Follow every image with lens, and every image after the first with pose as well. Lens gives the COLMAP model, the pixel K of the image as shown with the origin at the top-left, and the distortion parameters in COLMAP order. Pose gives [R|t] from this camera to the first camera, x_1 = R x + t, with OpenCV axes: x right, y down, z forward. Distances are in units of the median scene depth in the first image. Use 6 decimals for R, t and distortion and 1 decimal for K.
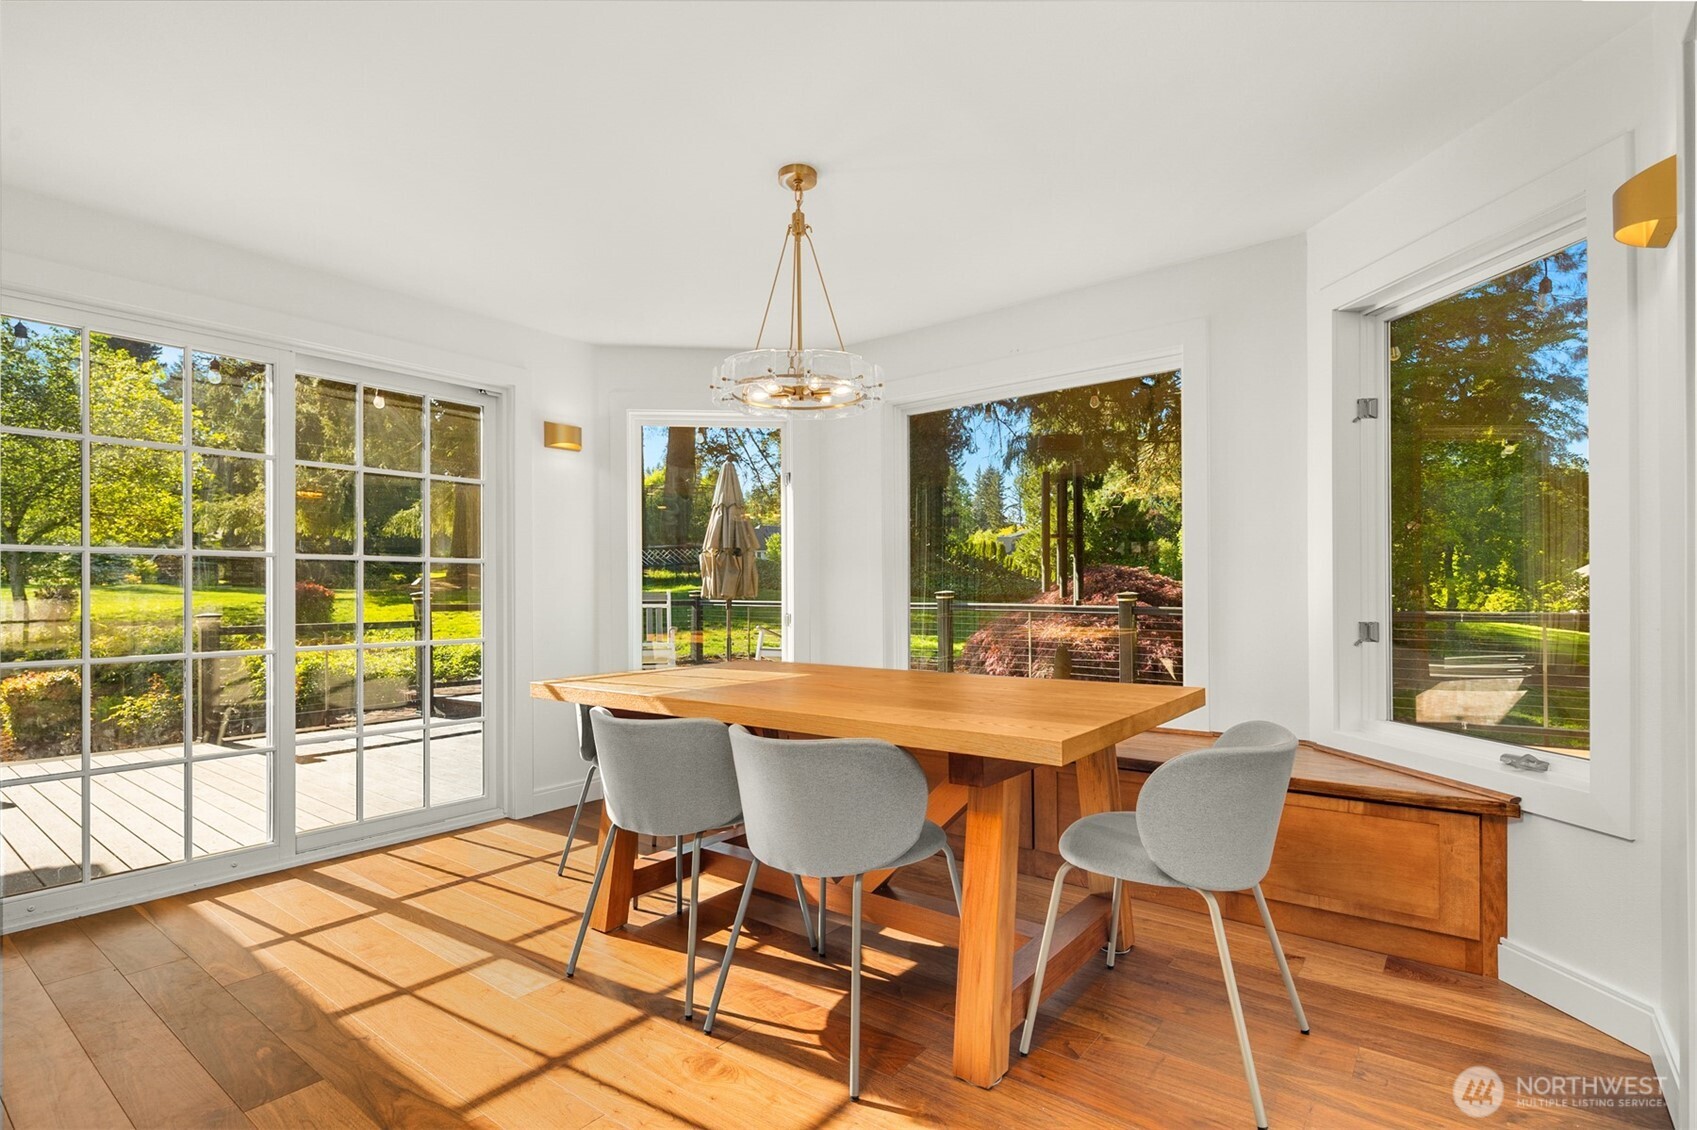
lens RADIAL K [[824.2, 0, 847.1], [0, 824.2, 557.9], [0, 0, 1]] dist [-0.002708, -0.000913]
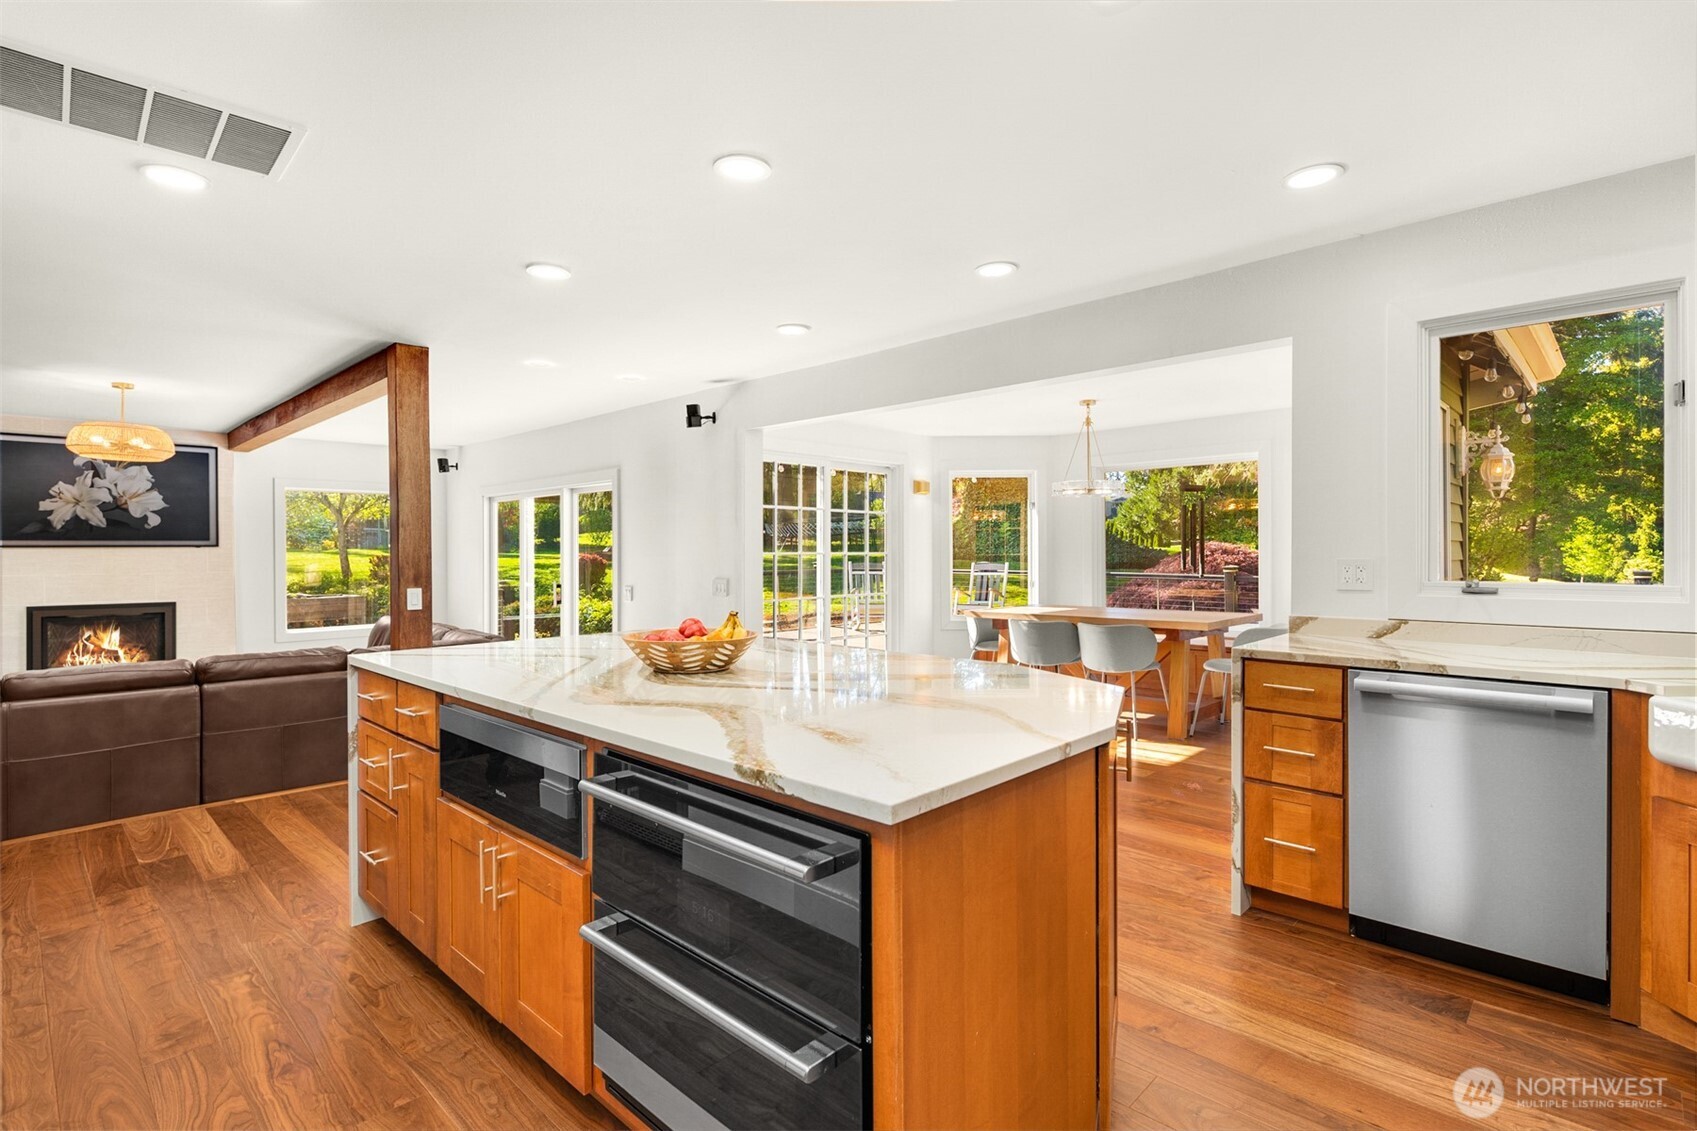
lens RADIAL K [[824.2, 0, 847.1], [0, 824.2, 558.4], [0, 0, 1]] dist [-0.002708, -0.000913]
pose [[0.993930, 0.001613, -0.110001, -0.299795], [0.003391, 0.998968, 0.045287, -0.068435], [0.109961, -0.045385, 0.992899, -0.908848]]
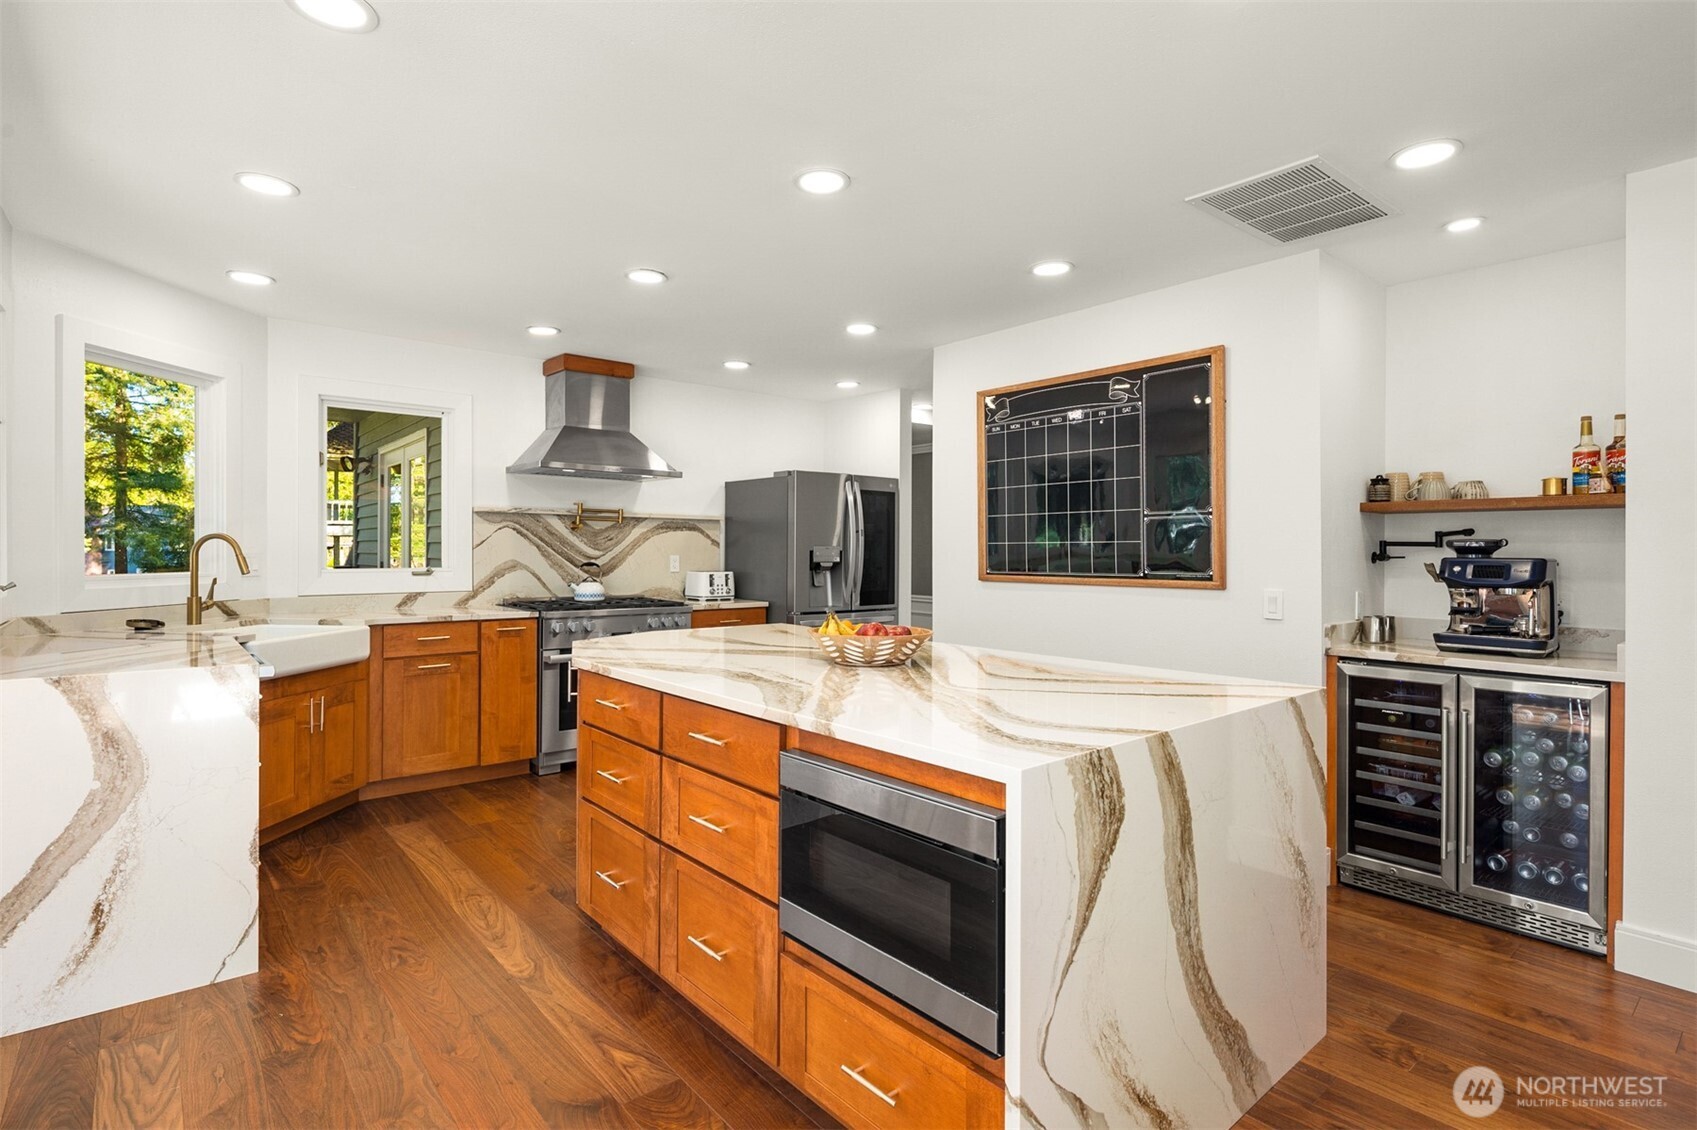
lens RADIAL K [[824.2, 0, 847.1], [0, 824.2, 557.9], [0, 0, 1]] dist [-0.002708, -0.000913]
pose [[-0.978135, -0.004292, 0.207928, -0.588275], [-0.010108, 0.999587, -0.026915, -0.026537], [-0.207727, -0.028428, -0.977774, 0.277973]]
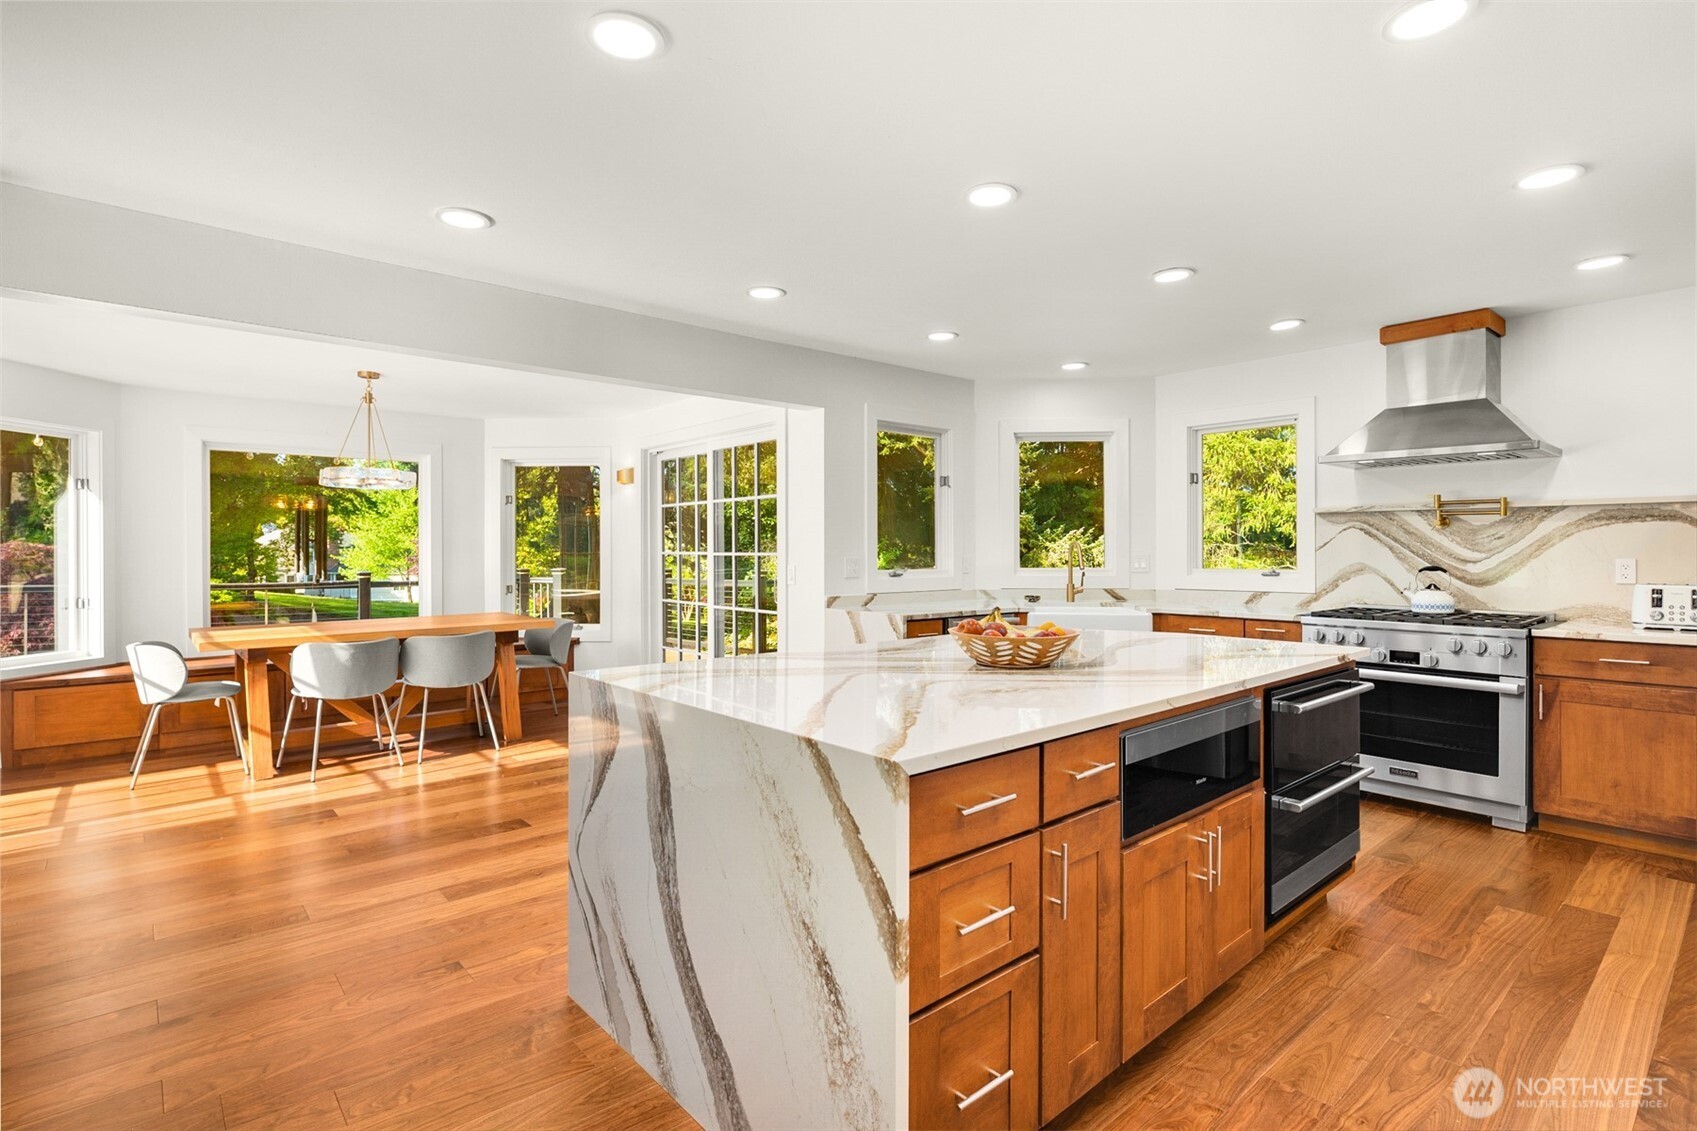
lens RADIAL K [[824.2, 0, 847.1], [0, 824.2, 558.4], [0, 0, 1]] dist [-0.002708, -0.000913]
pose [[0.192899, -0.003513, 0.981212, -1.096578], [-0.036284, 0.999284, 0.010711, -0.043831], [-0.980548, -0.037669, 0.192633, -0.334644]]
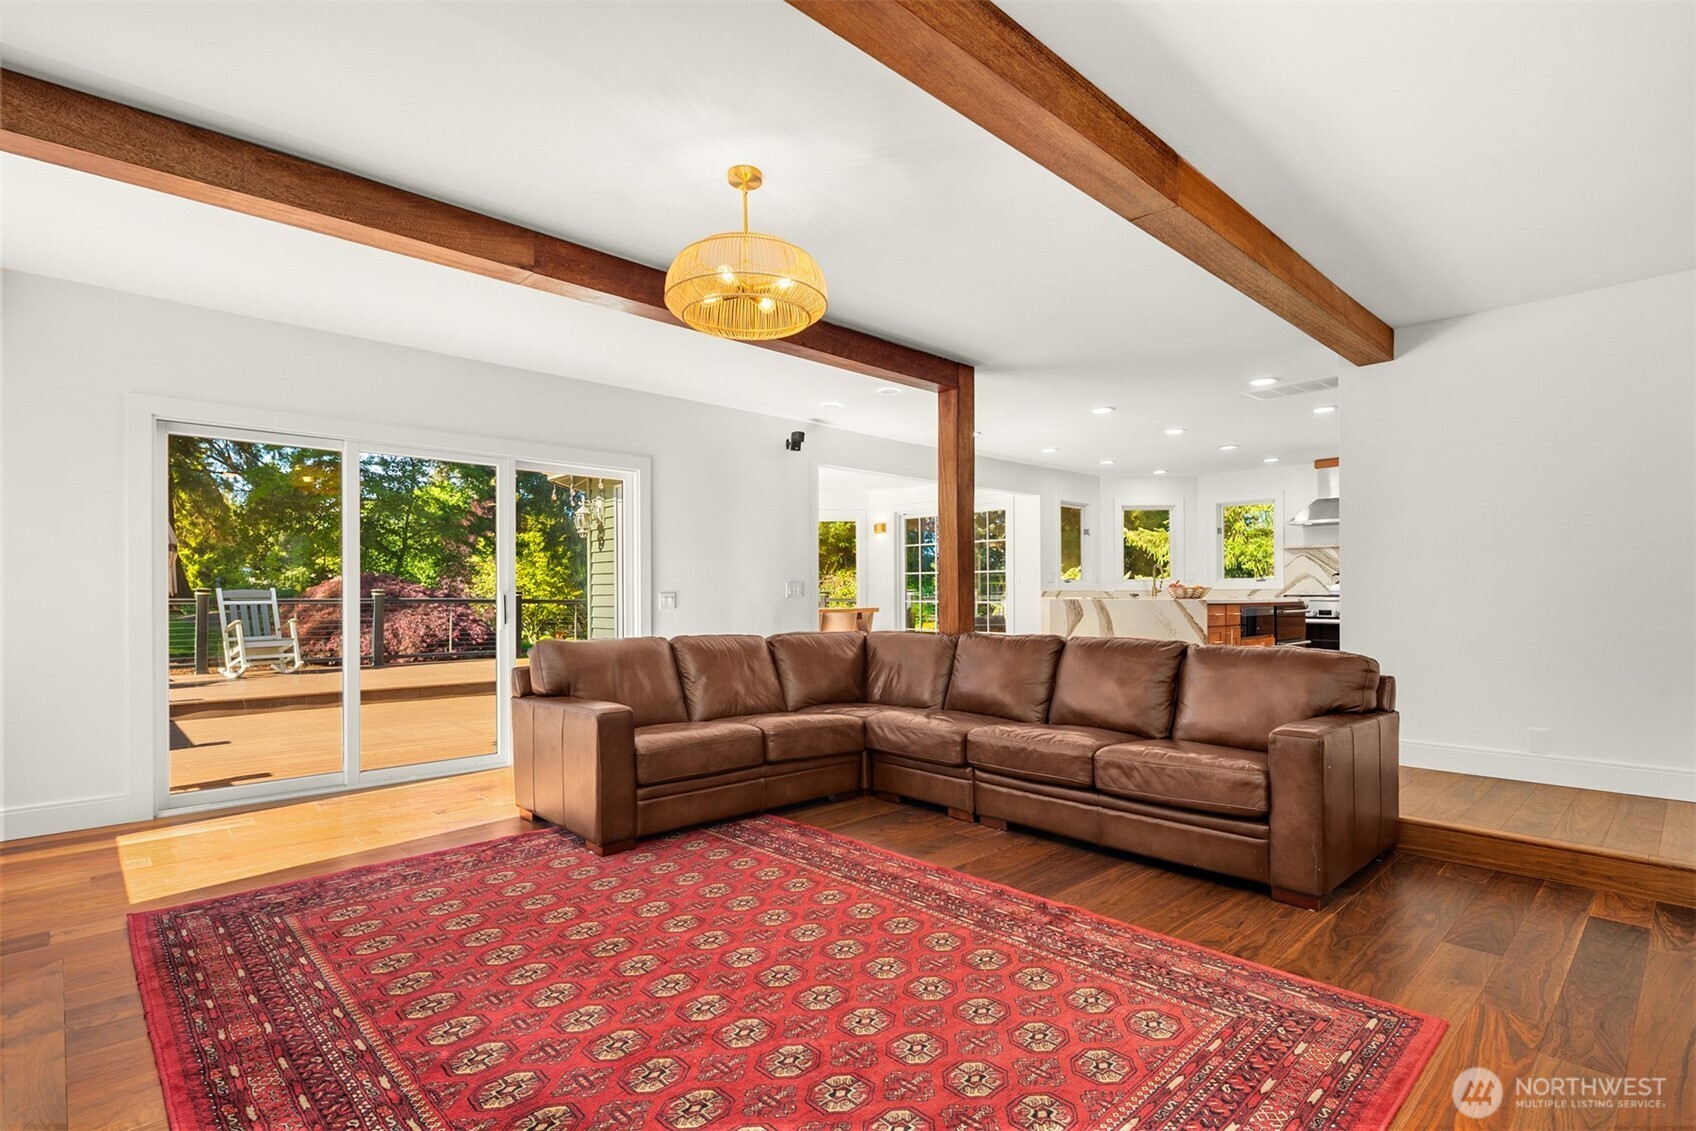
lens RADIAL K [[820.9, 0, 852.8], [0, 820.9, 596.4], [0, 0, 1]] dist [-0.000813, -0.000377]
pose [[0.141816, 0.002314, 0.989890, -2.287651], [-0.032832, 0.999458, 0.002367, 0.049765], [-0.989348, -0.032835, 0.141815, 0.111848]]
